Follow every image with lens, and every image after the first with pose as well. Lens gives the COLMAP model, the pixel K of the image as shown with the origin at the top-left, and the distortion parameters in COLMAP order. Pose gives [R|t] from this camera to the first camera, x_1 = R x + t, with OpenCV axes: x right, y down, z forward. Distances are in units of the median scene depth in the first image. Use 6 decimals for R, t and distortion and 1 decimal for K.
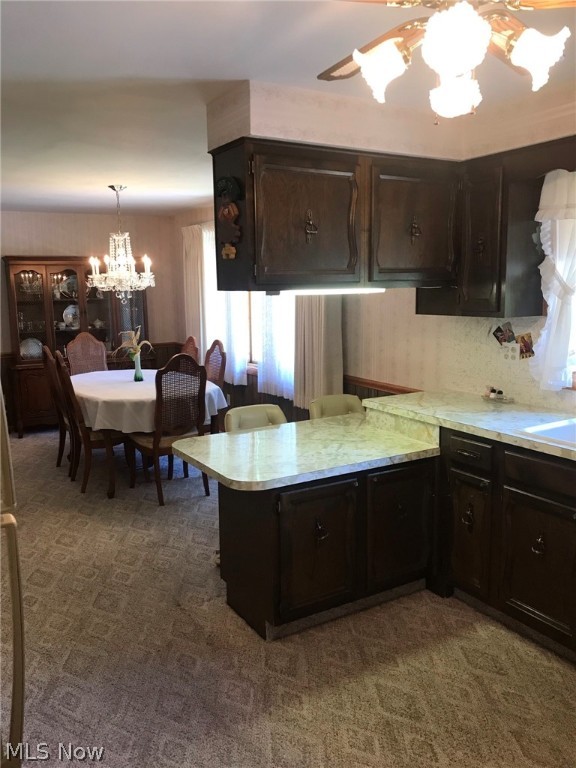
lens RADIAL K [[628.4, 0, 287.5], [0, 628.4, 380.2], [0, 0, 1]] dist [0.052334, -0.027595]
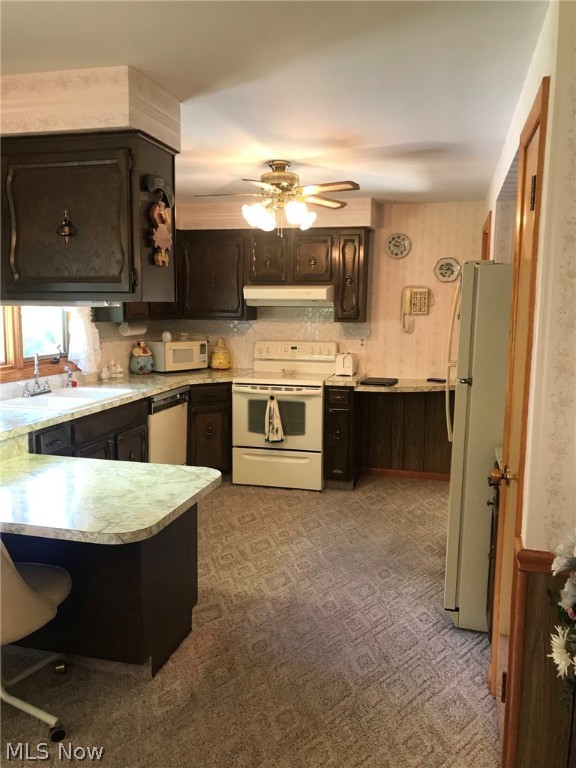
lens RADIAL K [[628.4, 0, 285.0], [0, 628.4, 384.1], [0, 0, 1]] dist [0.052334, -0.027595]
pose [[-0.688299, -0.086535, 0.720247, -0.722346], [0.109485, 0.969095, 0.221062, -0.172181], [-0.717118, 0.231013, -0.657552, 1.232152]]
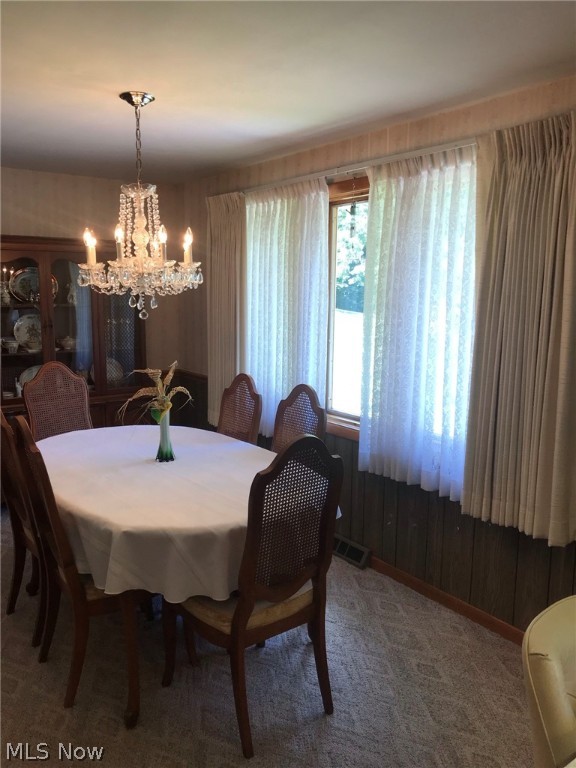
lens RADIAL K [[628.4, 0, 283.3], [0, 628.4, 387.2], [0, 0, 1]] dist [0.052334, -0.027595]
pose [[0.996012, 0.009857, 0.088671, -0.190315], [-0.010094, 0.999947, 0.002221, -0.066428], [-0.088644, -0.003107, 0.996058, 0.460498]]
